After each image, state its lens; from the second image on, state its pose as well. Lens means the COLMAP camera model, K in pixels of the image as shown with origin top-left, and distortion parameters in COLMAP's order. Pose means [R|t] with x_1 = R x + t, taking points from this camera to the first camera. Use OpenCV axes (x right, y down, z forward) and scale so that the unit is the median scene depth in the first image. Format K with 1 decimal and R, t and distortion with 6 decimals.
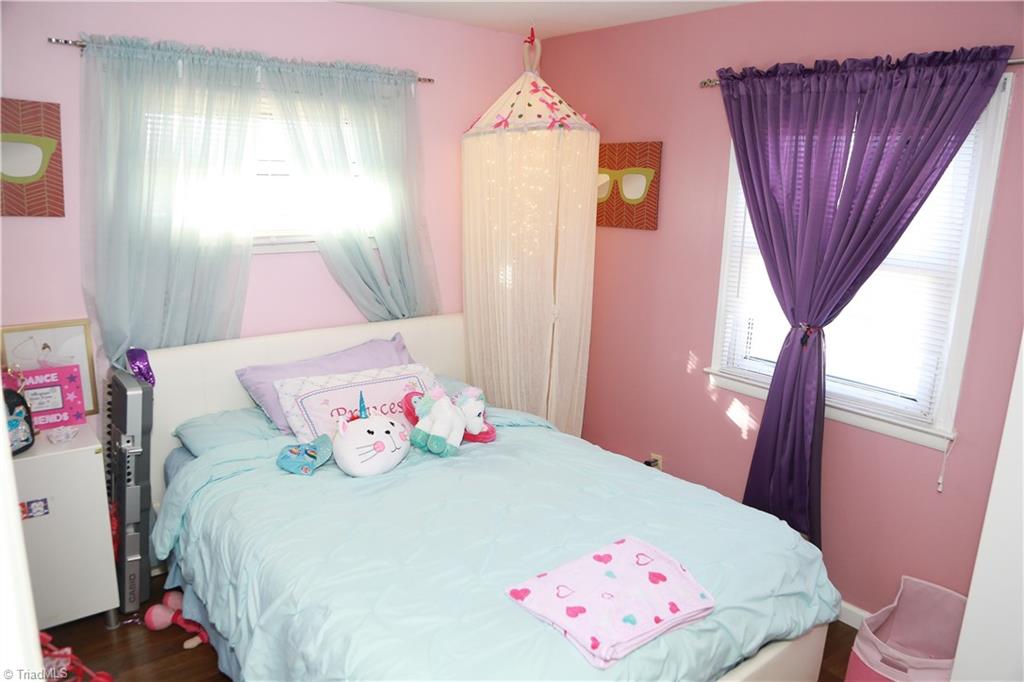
lens RADIAL K [[755.1, 0, 517.8], [0, 755.1, 342.6], [0, 0, 1]] dist [-0.118672, 0.082126]
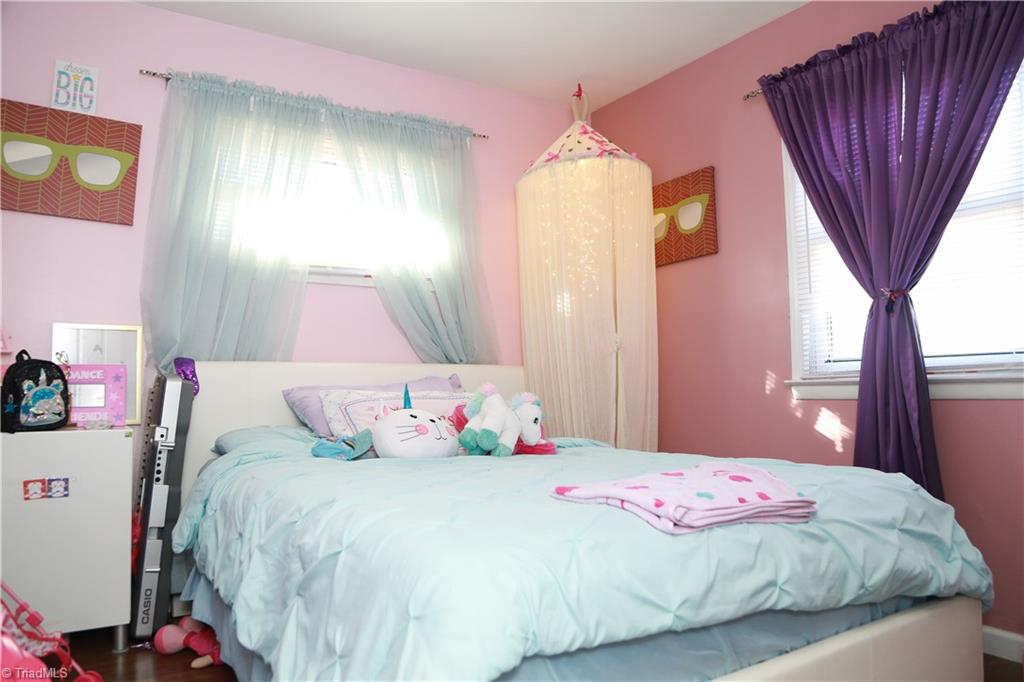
lens RADIAL K [[742.7, 0, 512.0], [0, 742.7, 341.0], [0, 0, 1]] dist [-0.118825, 0.071289]
pose [[0.992125, -0.051888, -0.113996, 0.028965], [0.014522, 0.951668, -0.306786, 0.291321], [0.124404, 0.302715, 0.944927, 0.126247]]
